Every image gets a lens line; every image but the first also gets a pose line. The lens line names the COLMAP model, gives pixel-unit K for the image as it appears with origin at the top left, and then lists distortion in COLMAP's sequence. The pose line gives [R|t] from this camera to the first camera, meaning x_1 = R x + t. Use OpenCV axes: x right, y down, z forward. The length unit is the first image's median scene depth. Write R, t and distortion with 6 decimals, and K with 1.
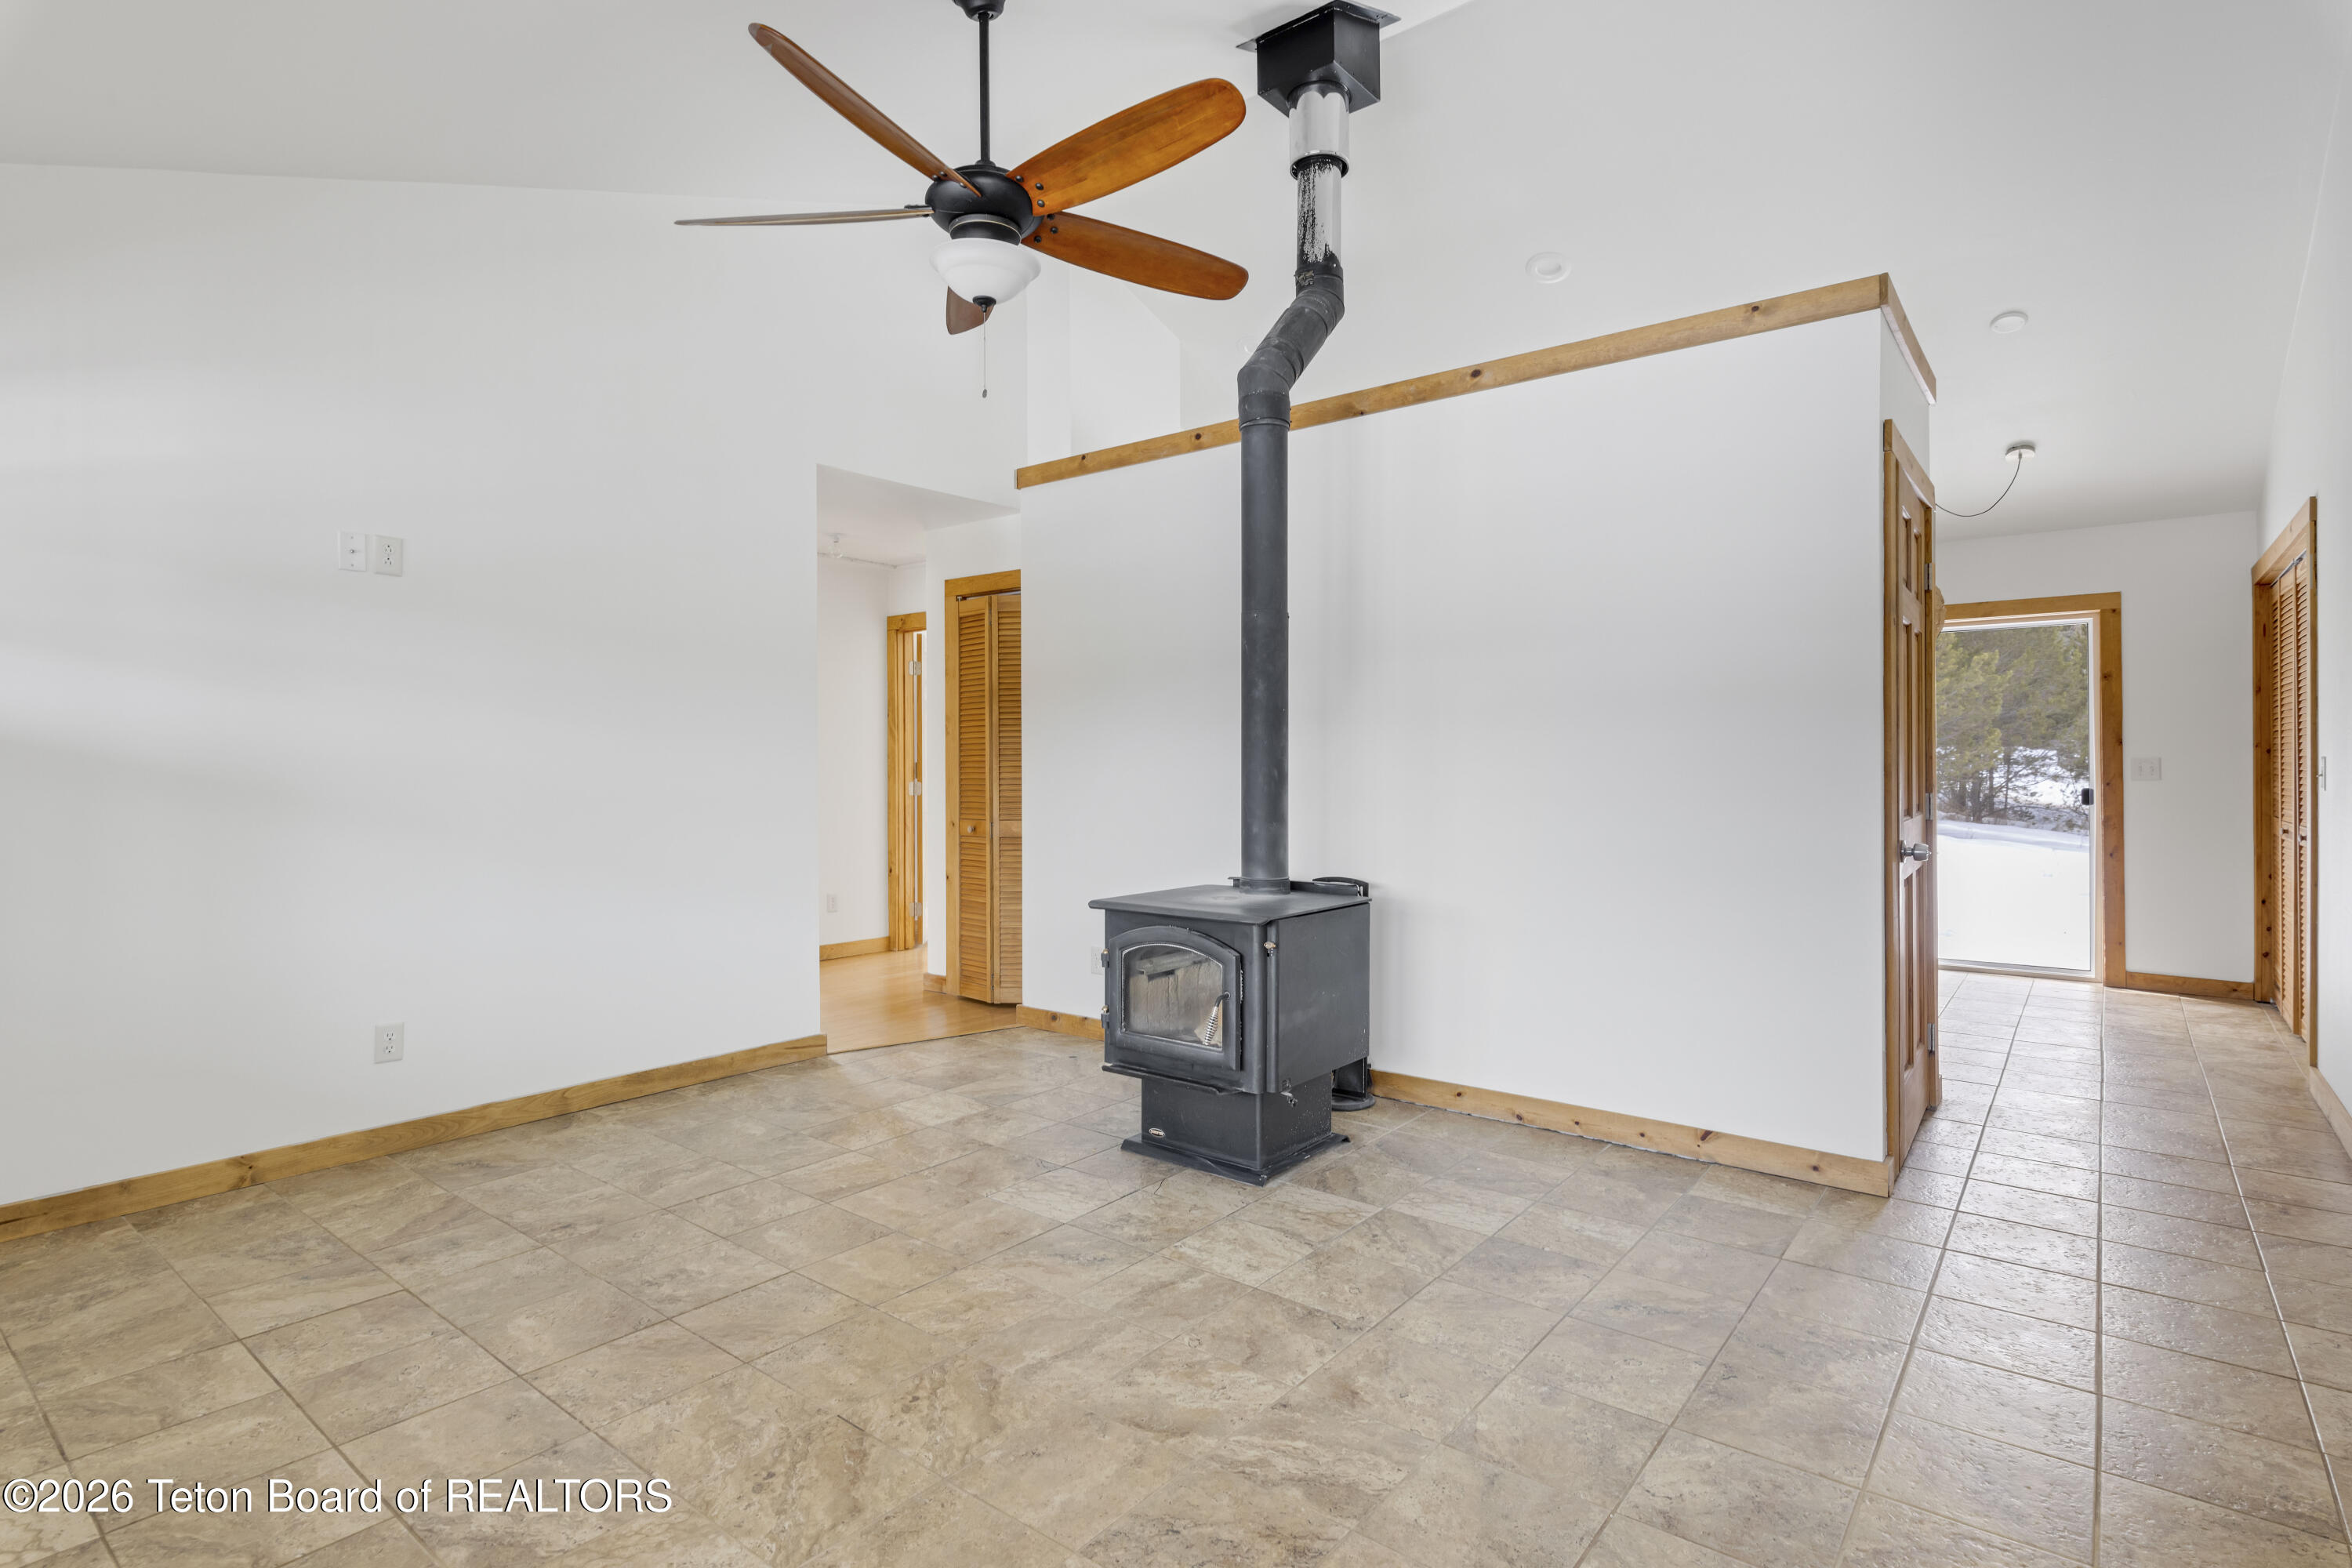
lens RADIAL K [[1159.0, 0, 1179.6], [0, 1159.0, 768.7], [0, 0, 1]] dist [0.009086, 0.000070]
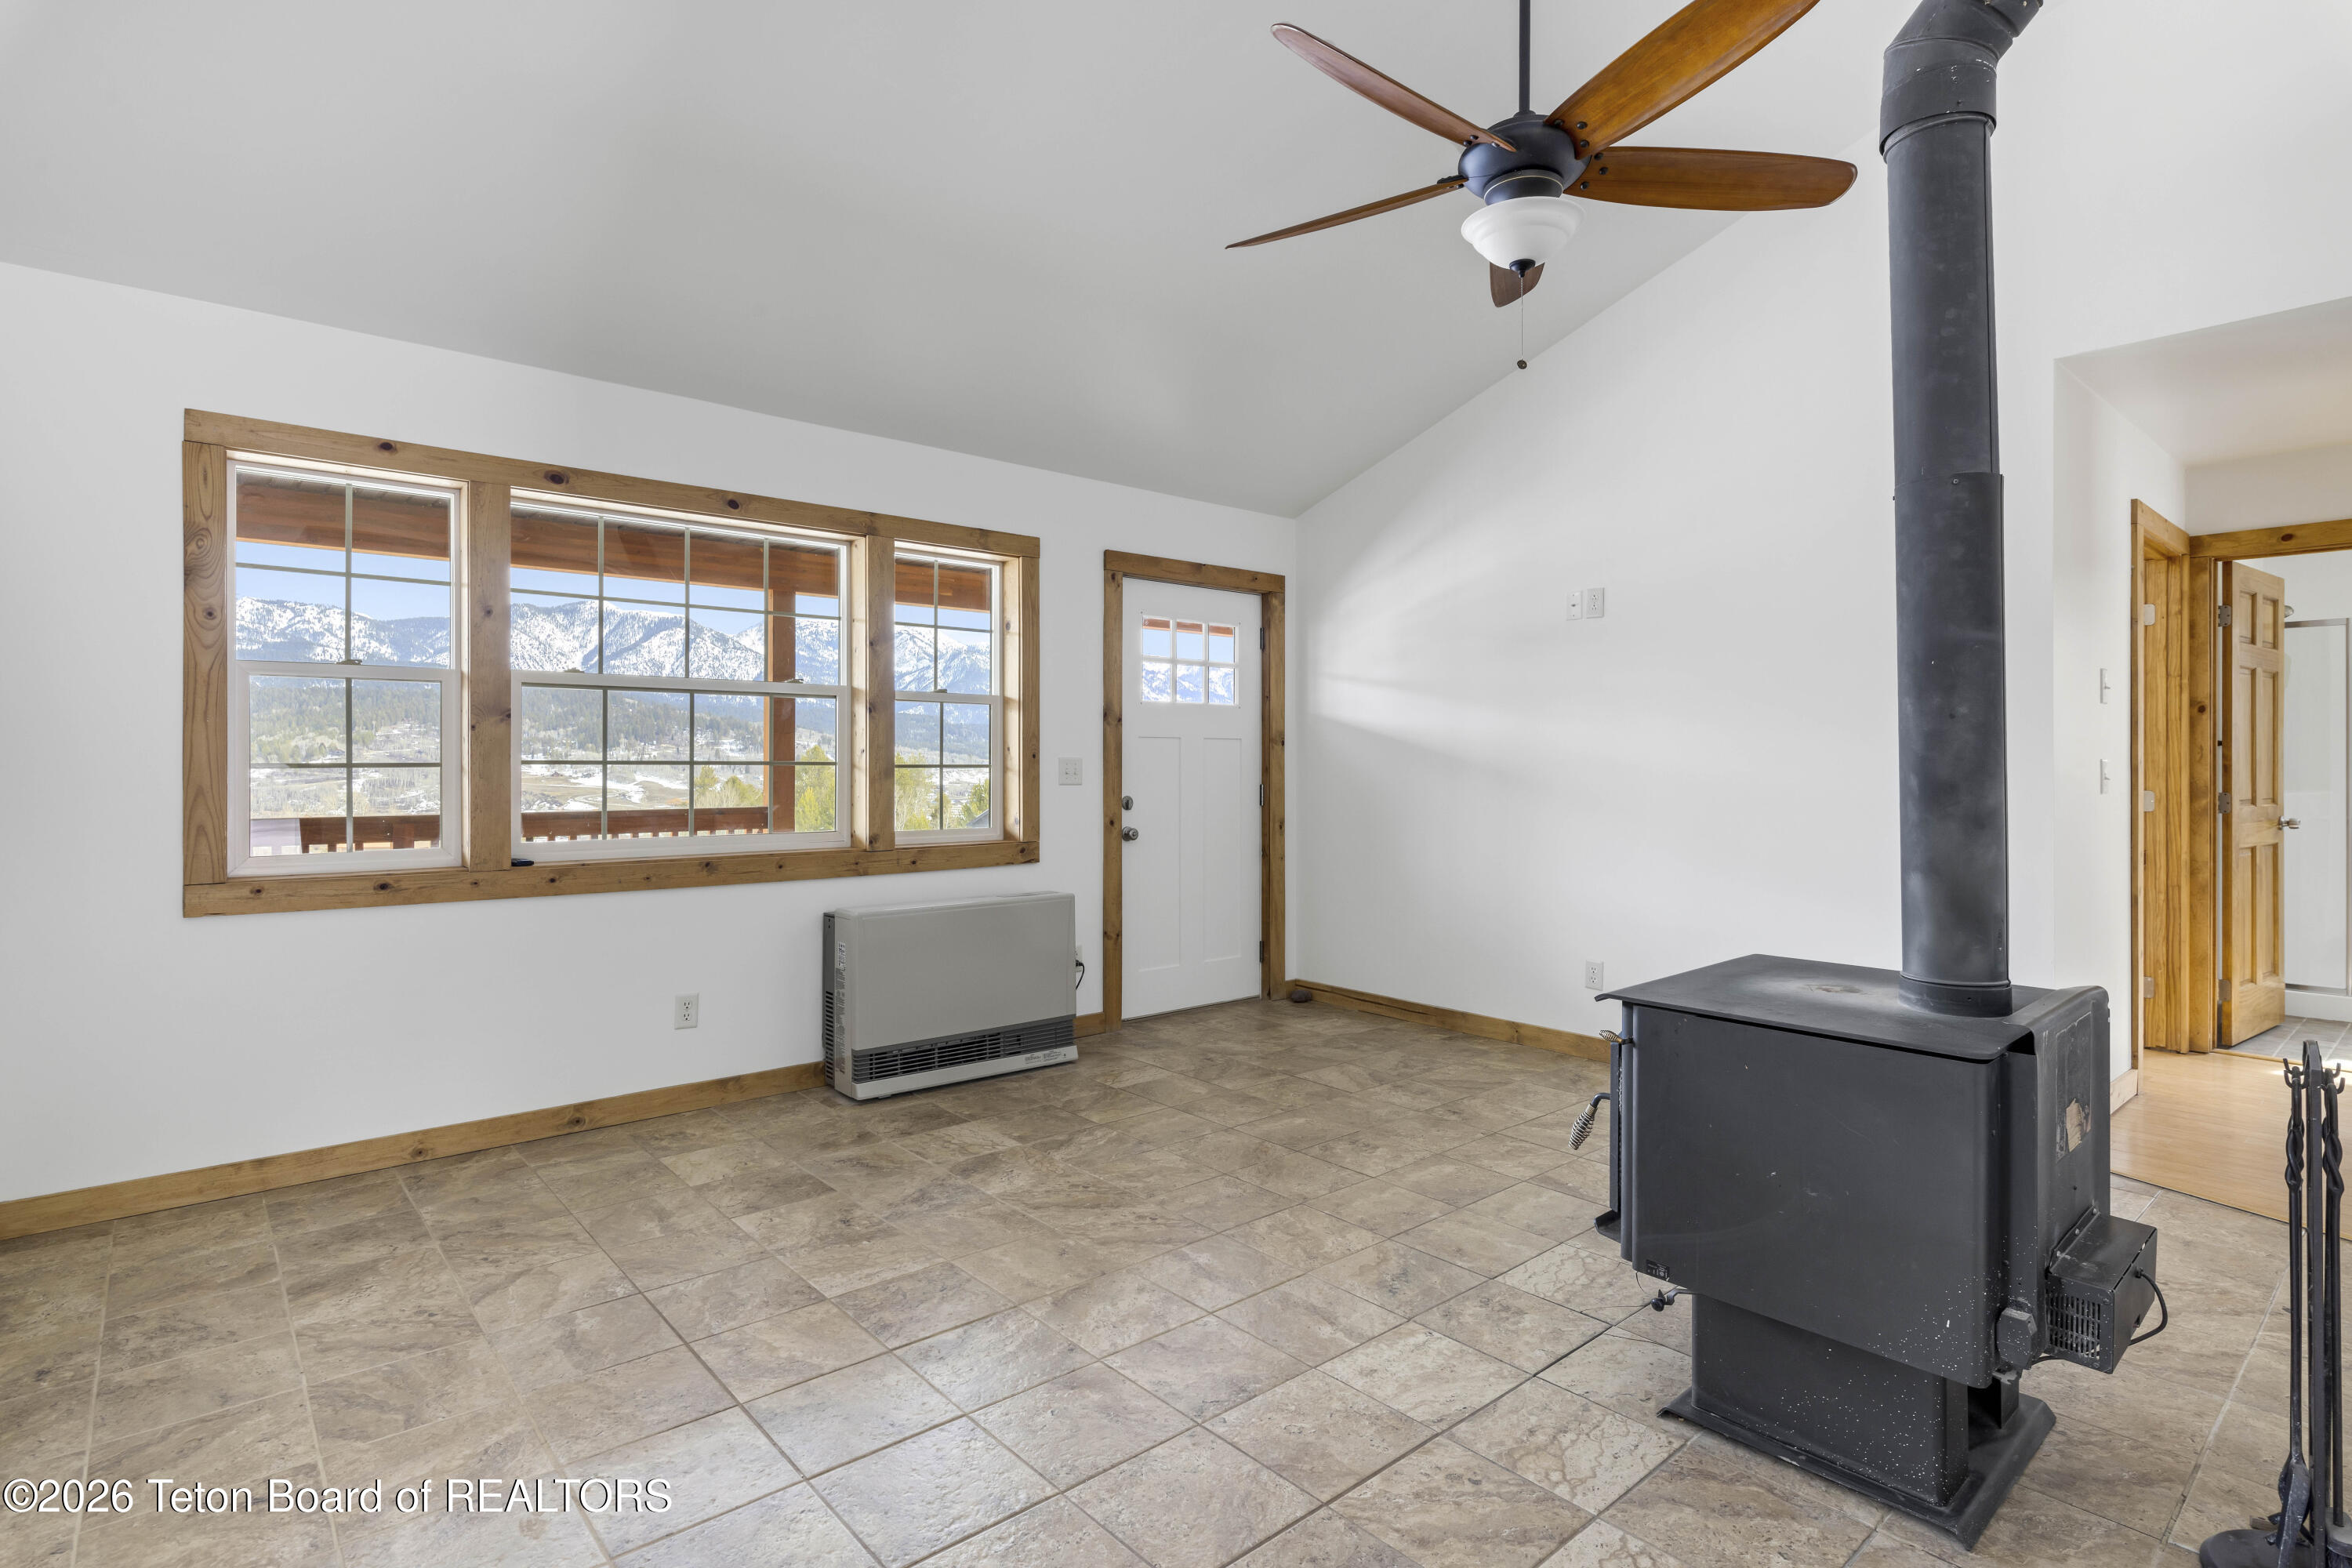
lens RADIAL K [[1159.0, 0, 1183.2], [0, 1159.0, 772.2], [0, 0, 1]] dist [0.009086, 0.000070]
pose [[-0.176881, 0.008805, -0.984193, 0.892426], [-0.001915, 0.999955, 0.009290, -0.004291], [0.984230, 0.003528, -0.176856, 1.011925]]
